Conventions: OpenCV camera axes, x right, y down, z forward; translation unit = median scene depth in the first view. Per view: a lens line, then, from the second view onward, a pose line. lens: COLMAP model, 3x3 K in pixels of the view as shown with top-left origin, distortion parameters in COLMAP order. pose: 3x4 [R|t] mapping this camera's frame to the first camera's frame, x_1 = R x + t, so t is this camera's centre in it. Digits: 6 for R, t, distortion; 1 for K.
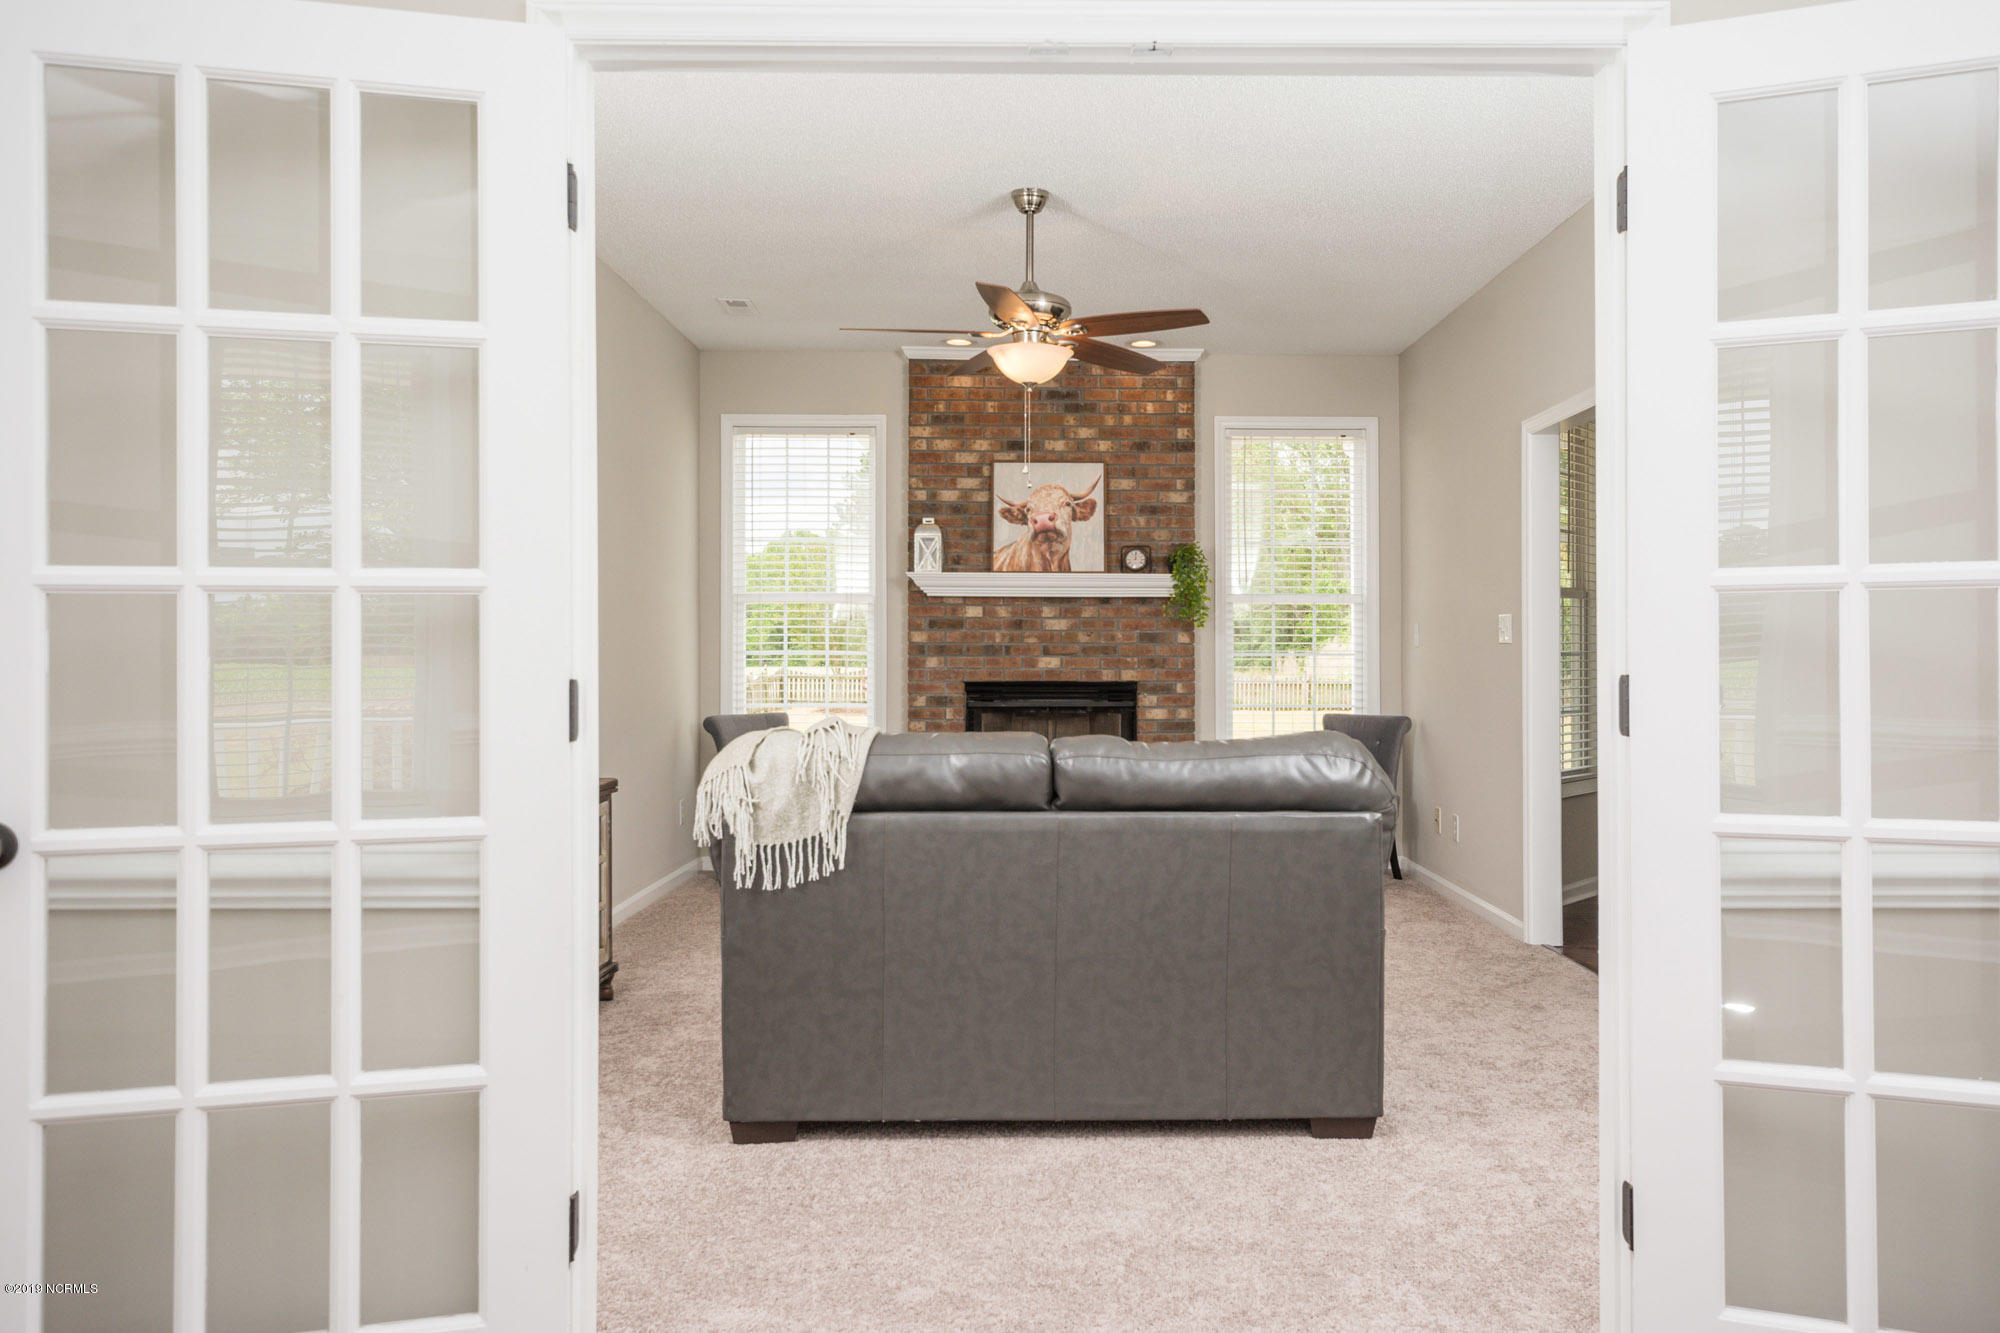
lens RADIAL K [[1578.5, 0, 1065.6], [0, 1578.5, 665.8], [0, 0, 1]] dist [0.011412, 0.010341]
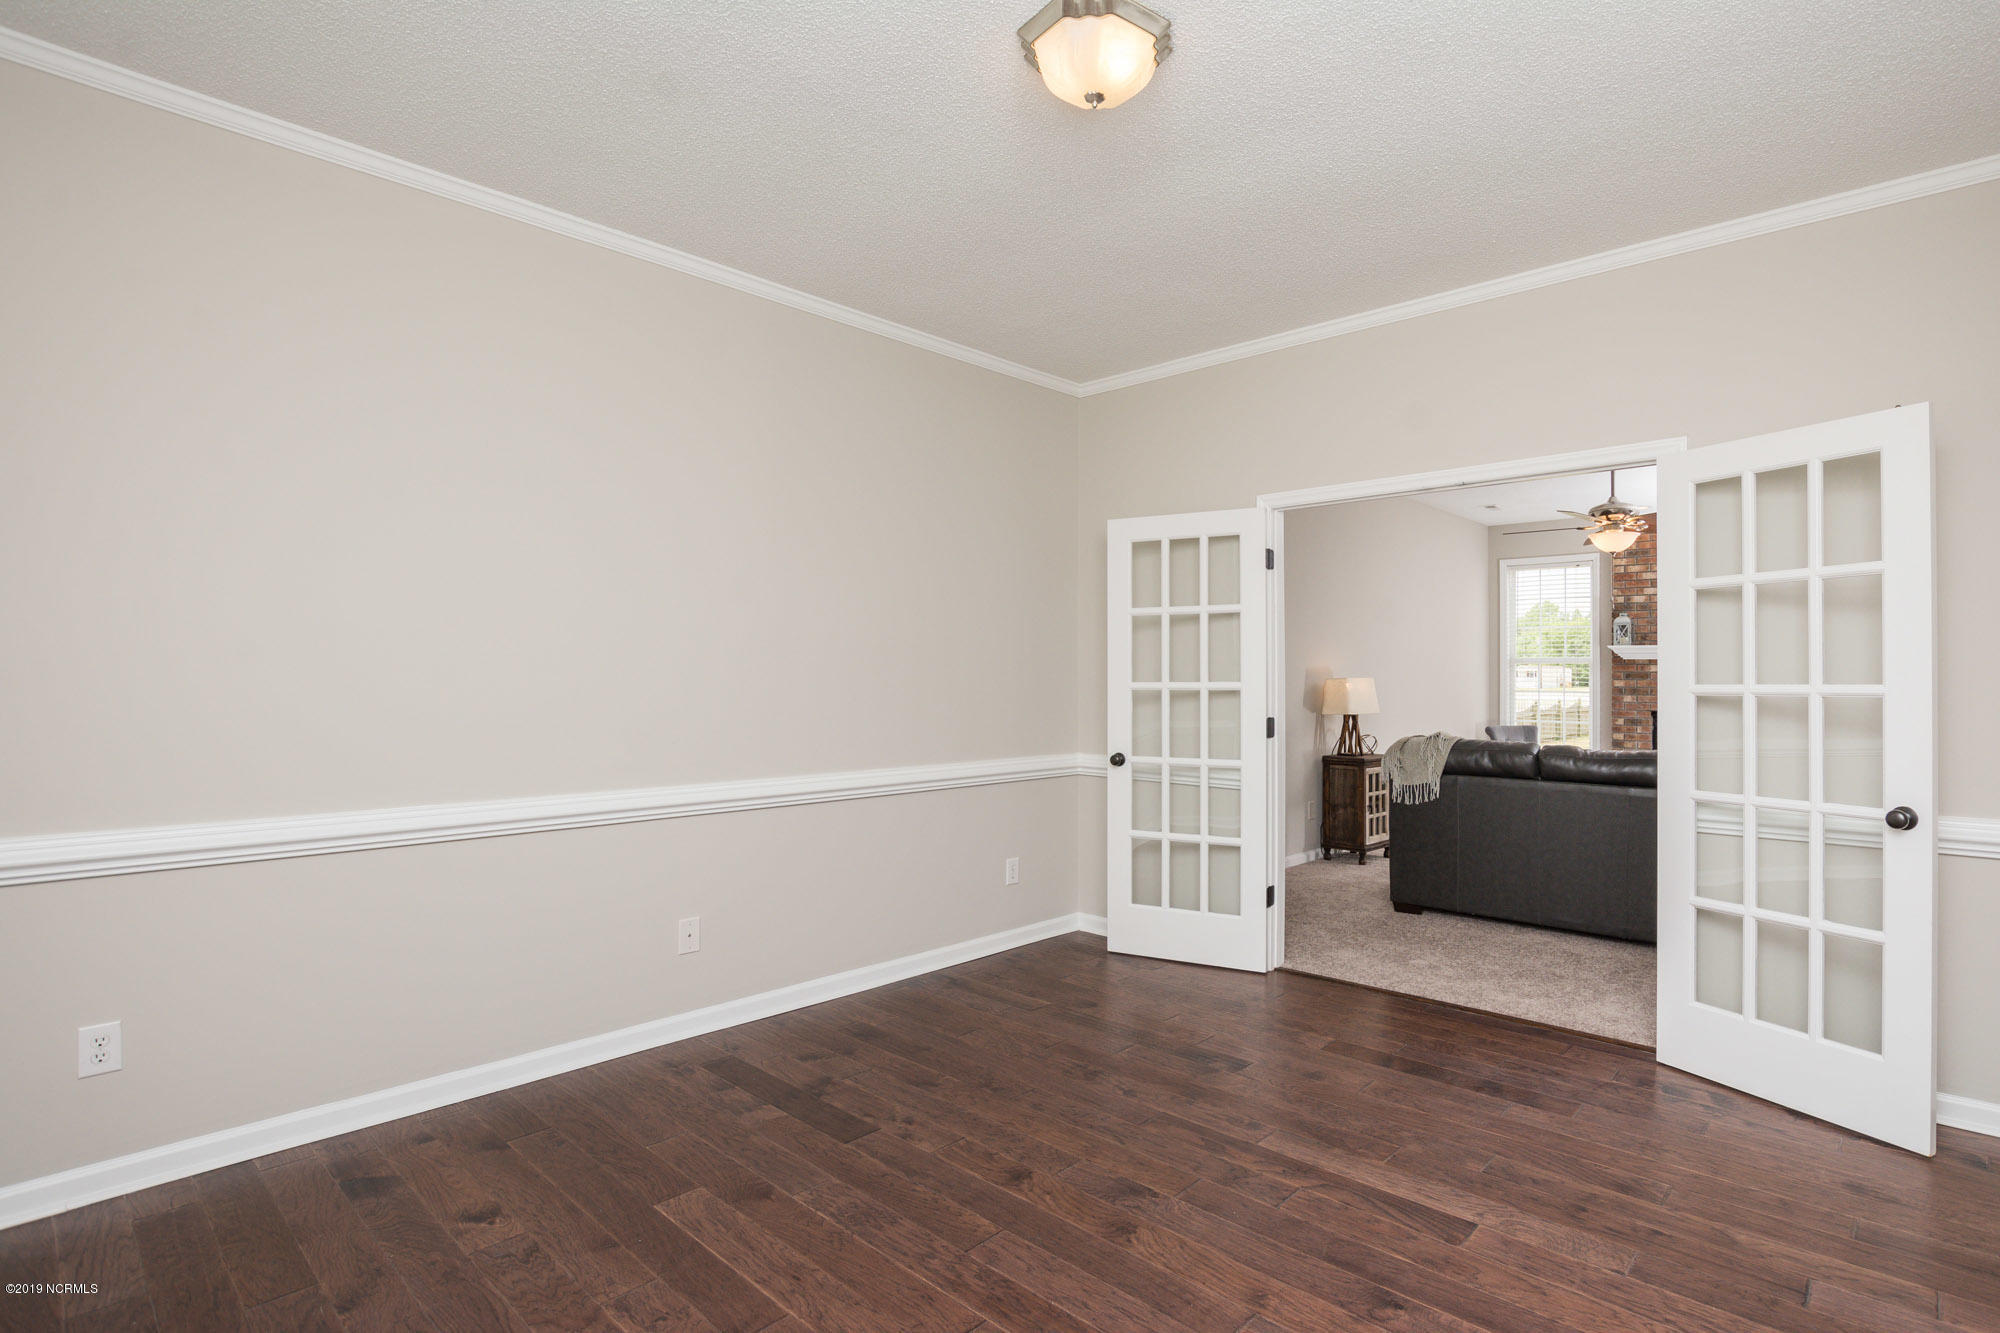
lens RADIAL K [[1068.5, 0, 1005.2], [0, 1068.5, 653.8], [0, 0, 1]] dist [-0.028130, -0.000910]
pose [[0.695553, -0.012745, -0.718362, 0.263110], [-0.005067, 0.999731, -0.022643, -0.020941], [0.718457, 0.019389, 0.695301, -0.260000]]
